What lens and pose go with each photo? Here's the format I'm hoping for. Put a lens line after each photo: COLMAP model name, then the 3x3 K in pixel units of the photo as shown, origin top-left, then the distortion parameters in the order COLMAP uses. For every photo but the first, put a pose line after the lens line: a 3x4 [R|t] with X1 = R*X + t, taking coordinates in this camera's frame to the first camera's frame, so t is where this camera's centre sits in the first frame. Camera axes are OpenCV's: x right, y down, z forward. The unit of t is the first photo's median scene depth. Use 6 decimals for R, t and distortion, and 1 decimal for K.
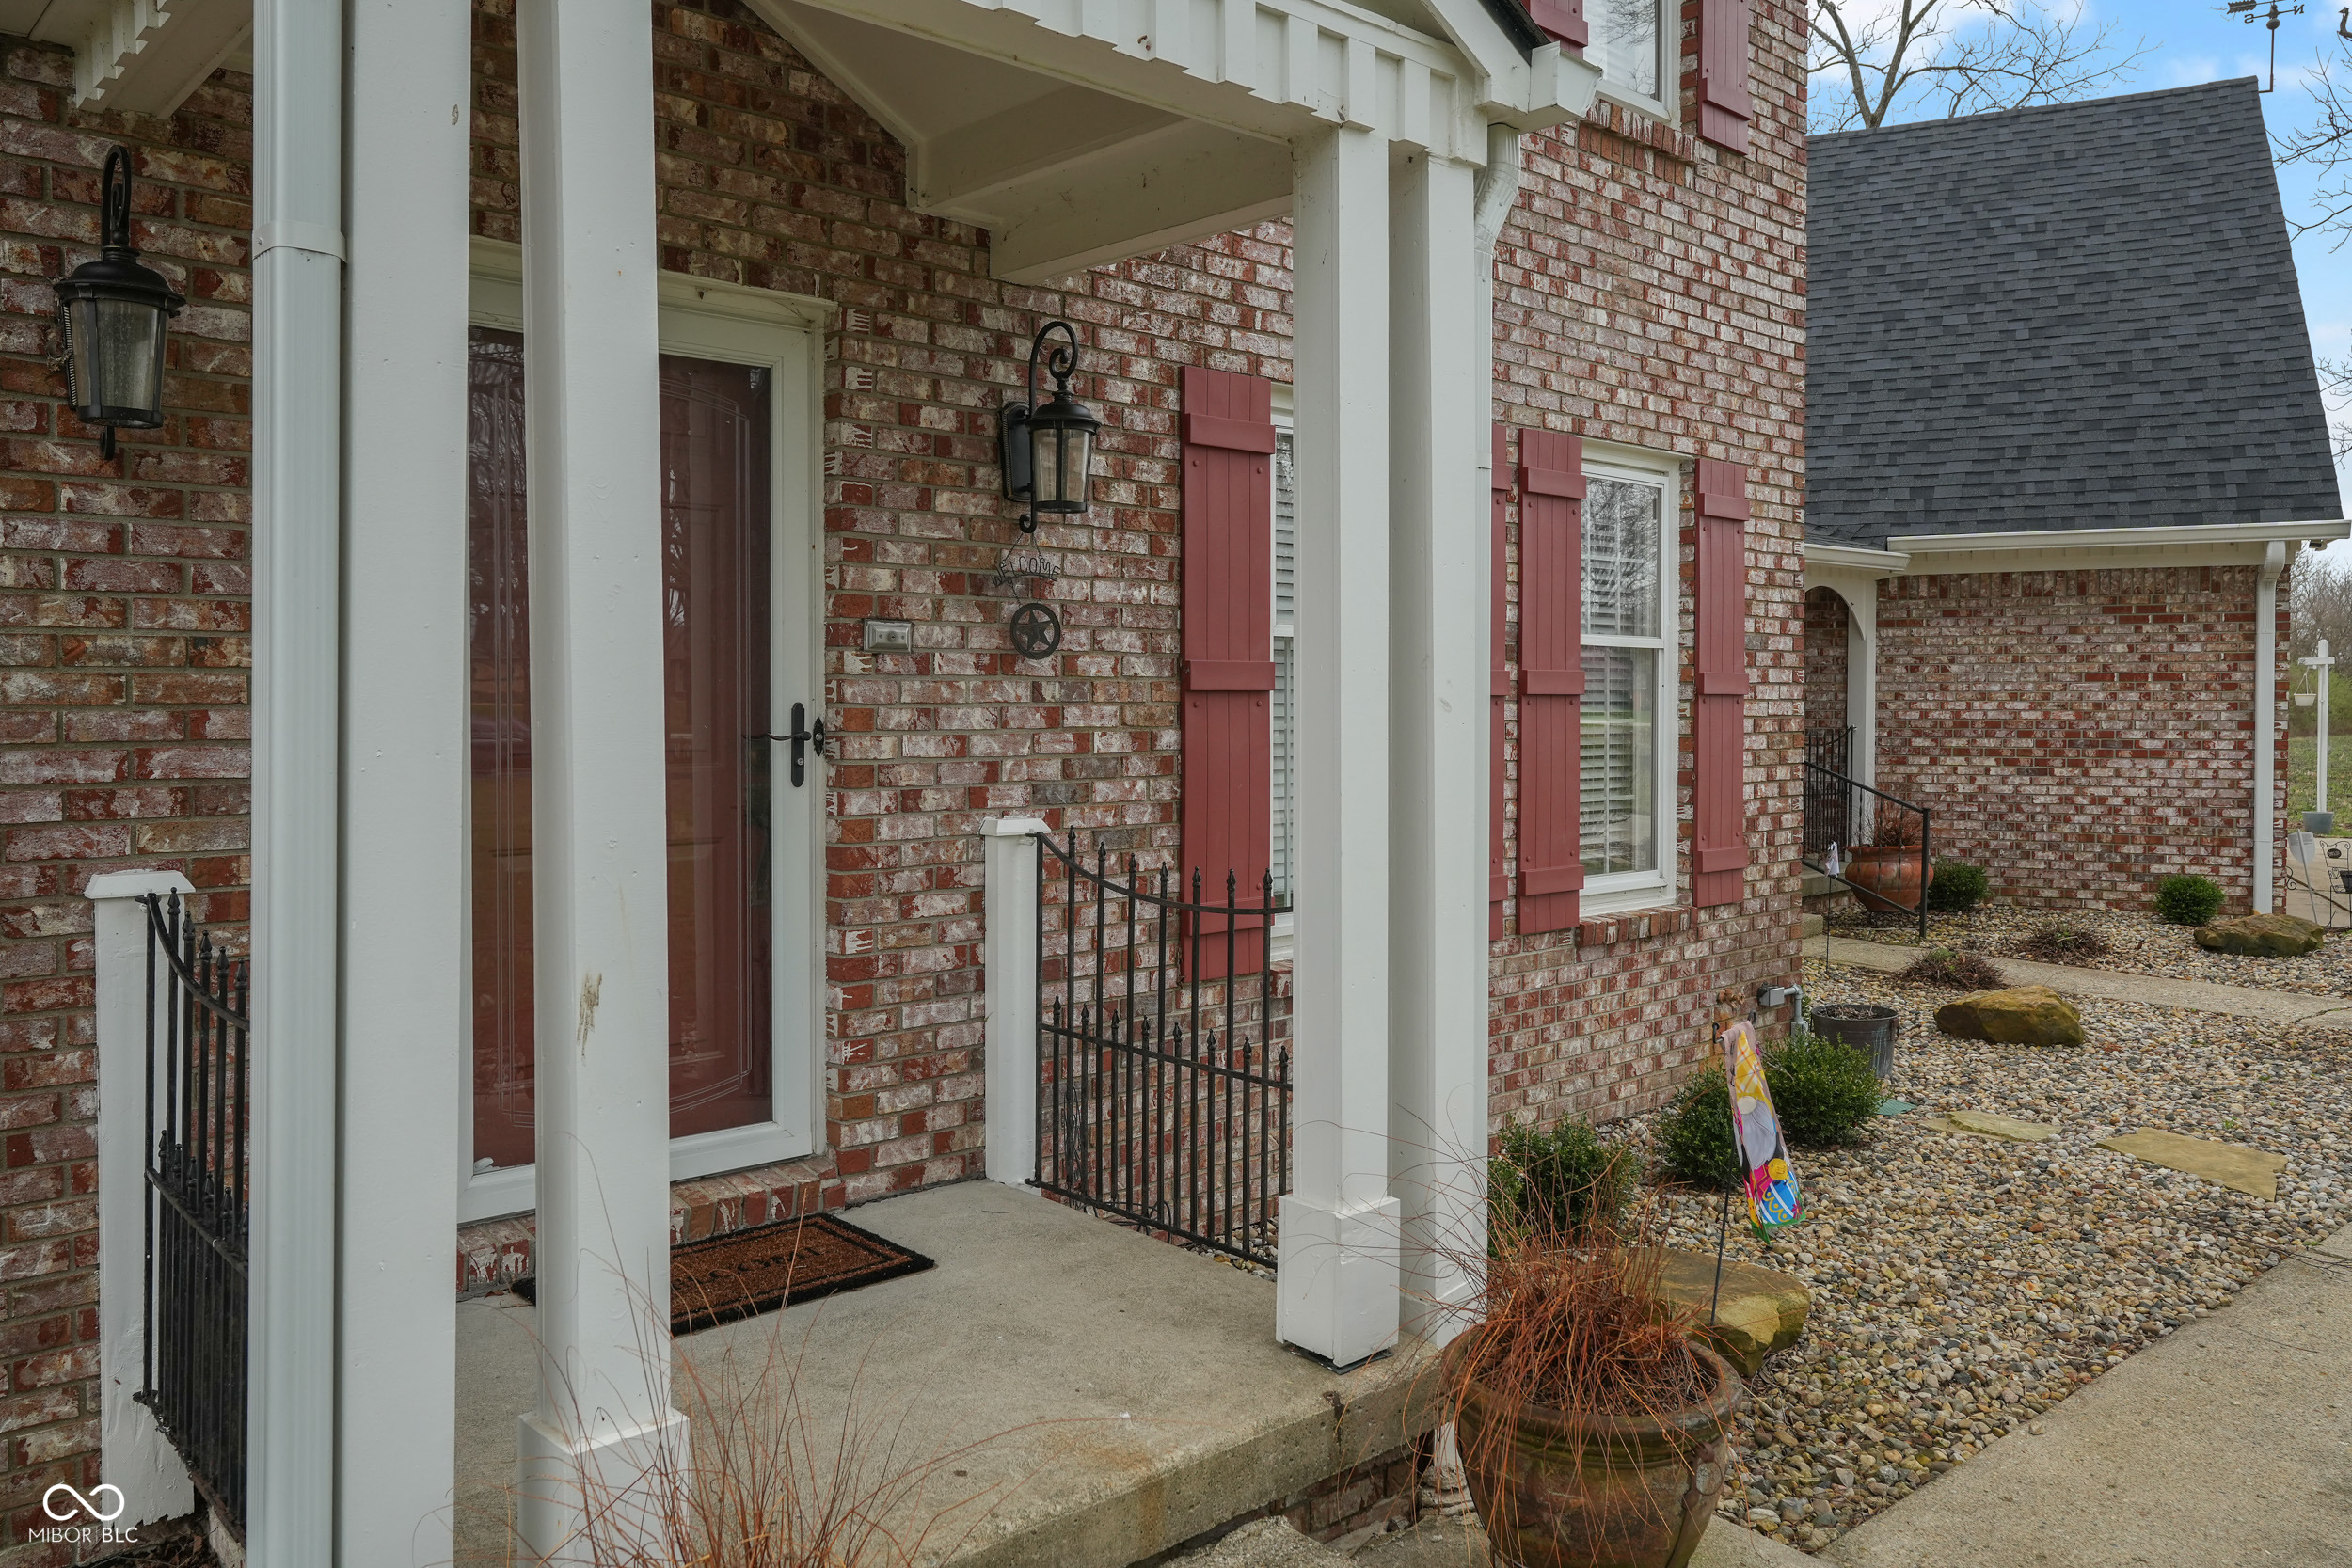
lens RADIAL K [[1734.6, 0, 1165.8], [0, 1734.6, 735.6], [0, 0, 1]] dist [-0.001206, 0.001384]
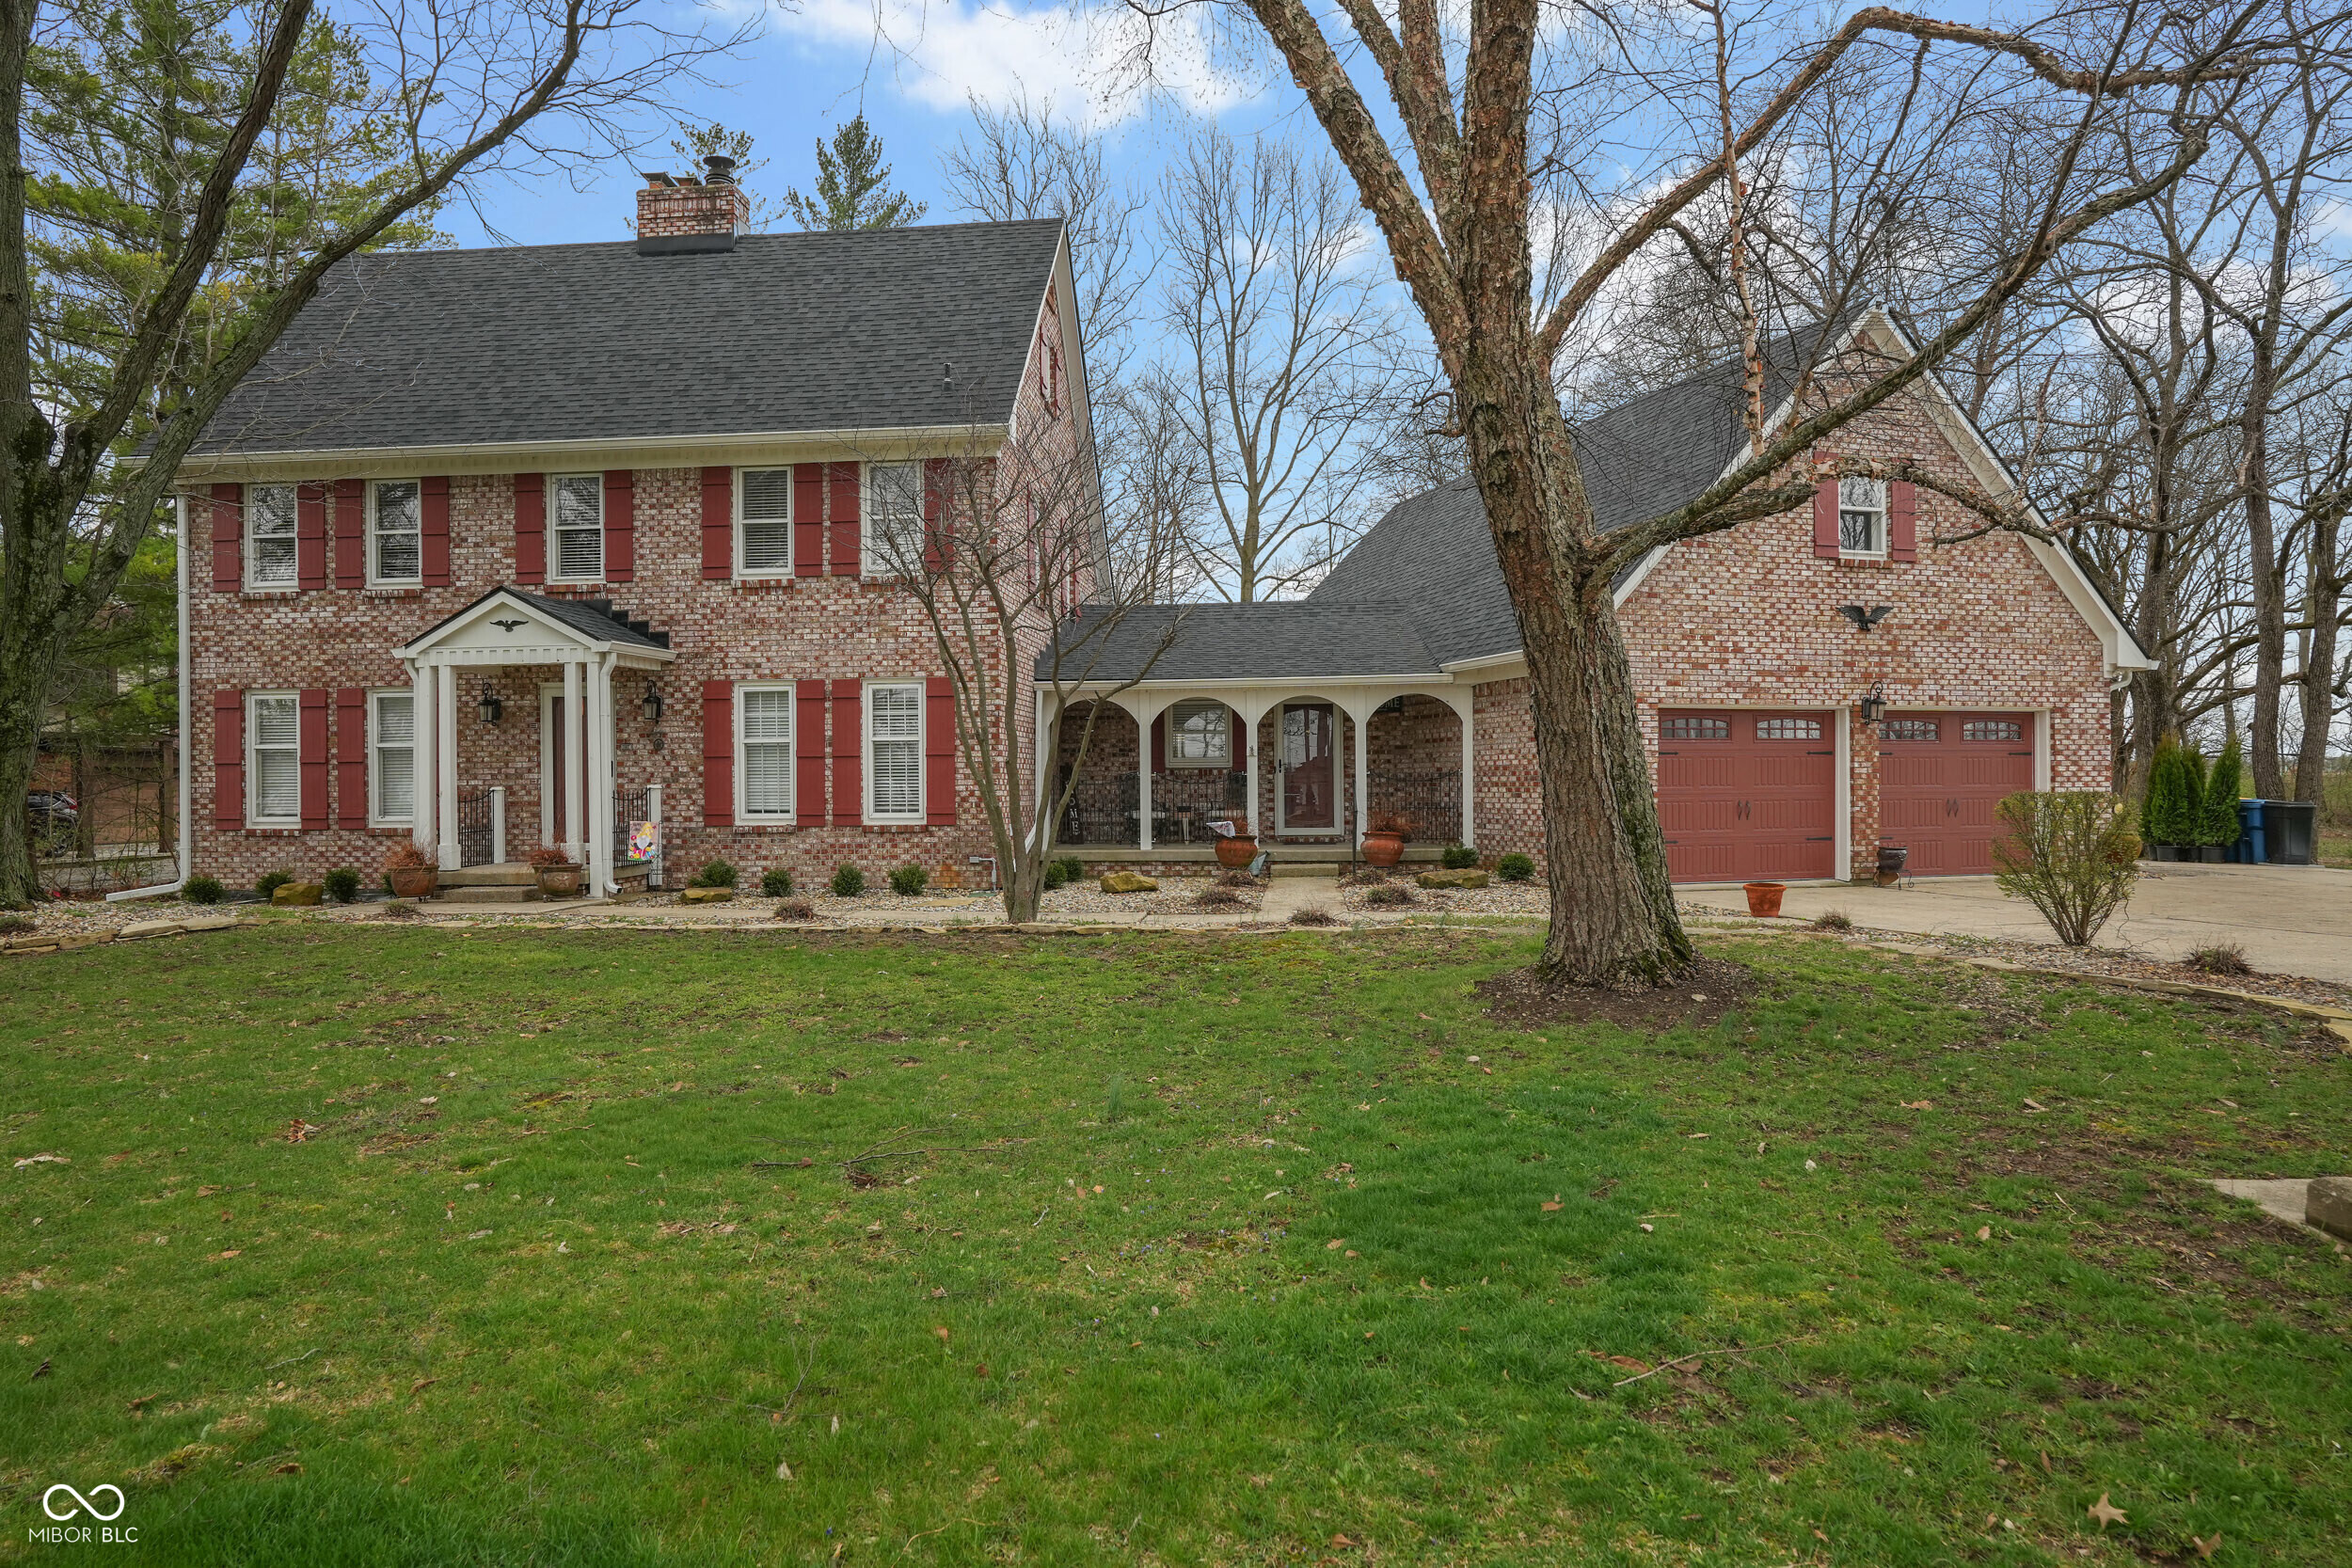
lens RADIAL K [[1445.2, 0, 1173.1], [0, 1445.2, 788.5], [0, 0, 1]] dist [-0.005446, 0.000400]
pose [[0.670631, -0.005554, -0.741770, 2.680585], [-0.007250, 0.999875, -0.014041, 0.072985], [0.741756, 0.014794, 0.670507, -0.409237]]
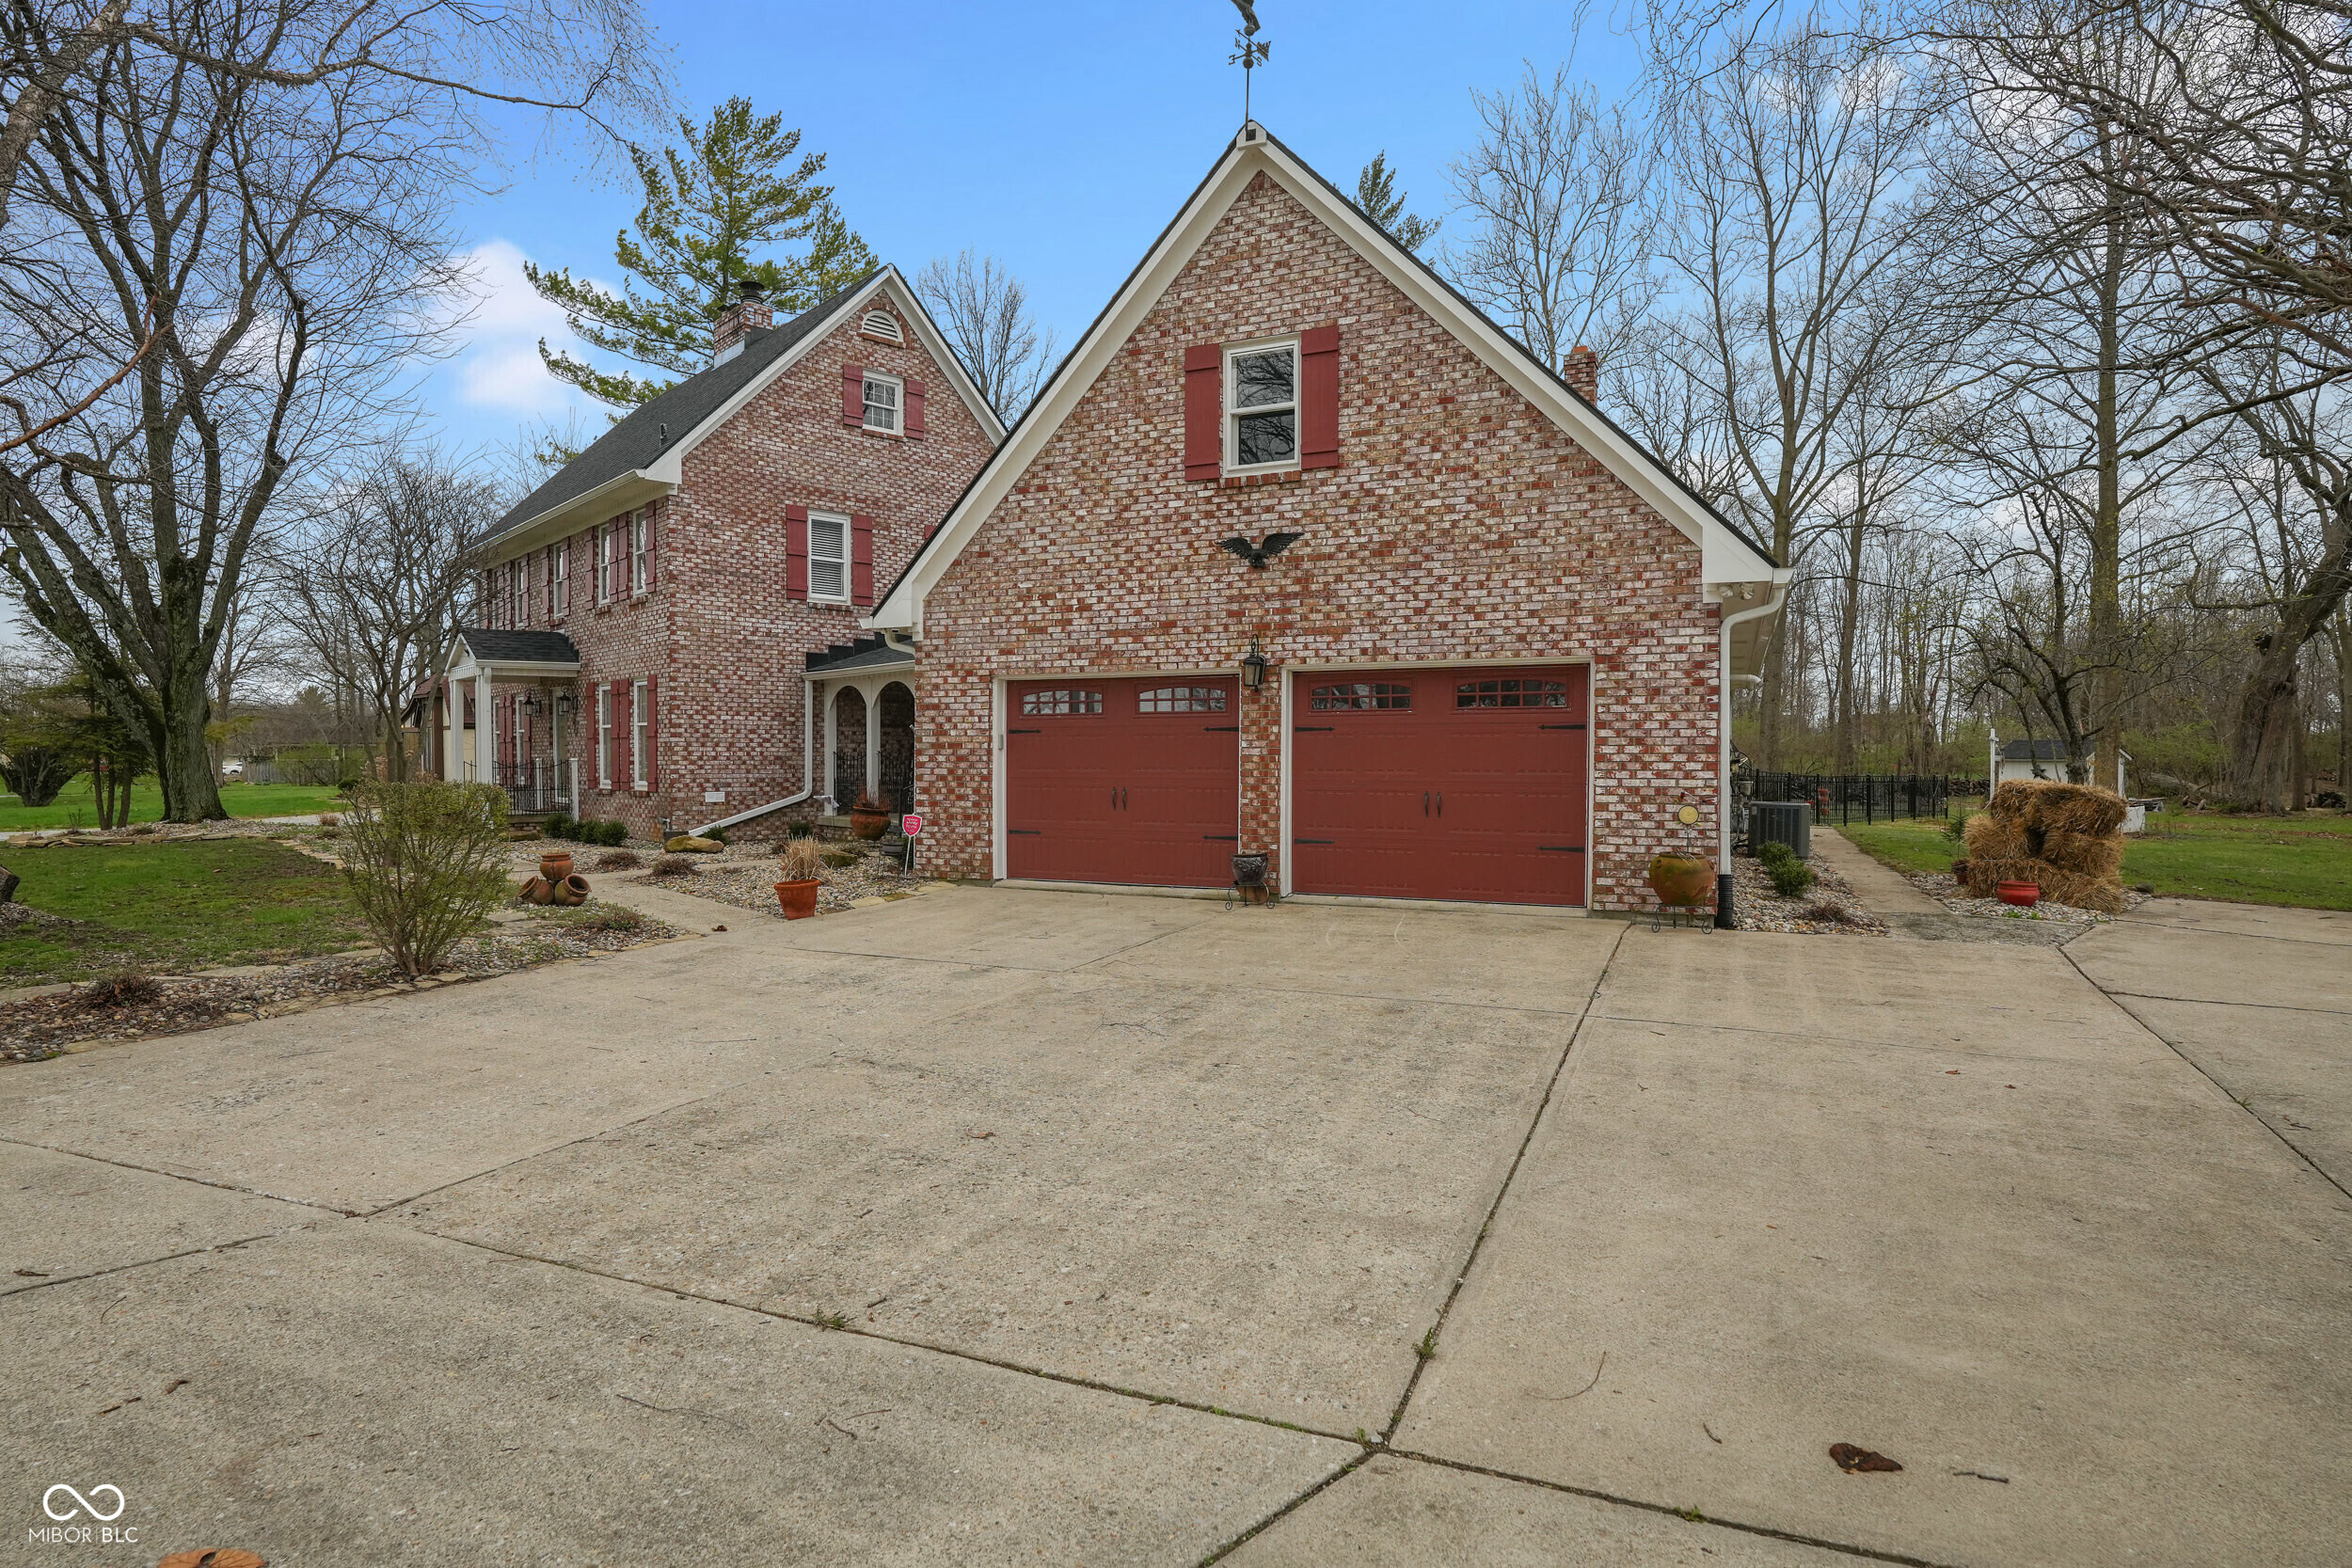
lens RADIAL K [[1254.0, 0, 1160.6], [0, 1254.0, 774.1], [0, 0, 1]] dist [-0.005980, 0.001319]
pose [[0.002966, 0.013171, -0.999909, 3.365873], [-0.020748, 0.999699, 0.013107, 0.000264], [0.999780, 0.020707, 0.003239, 2.327683]]
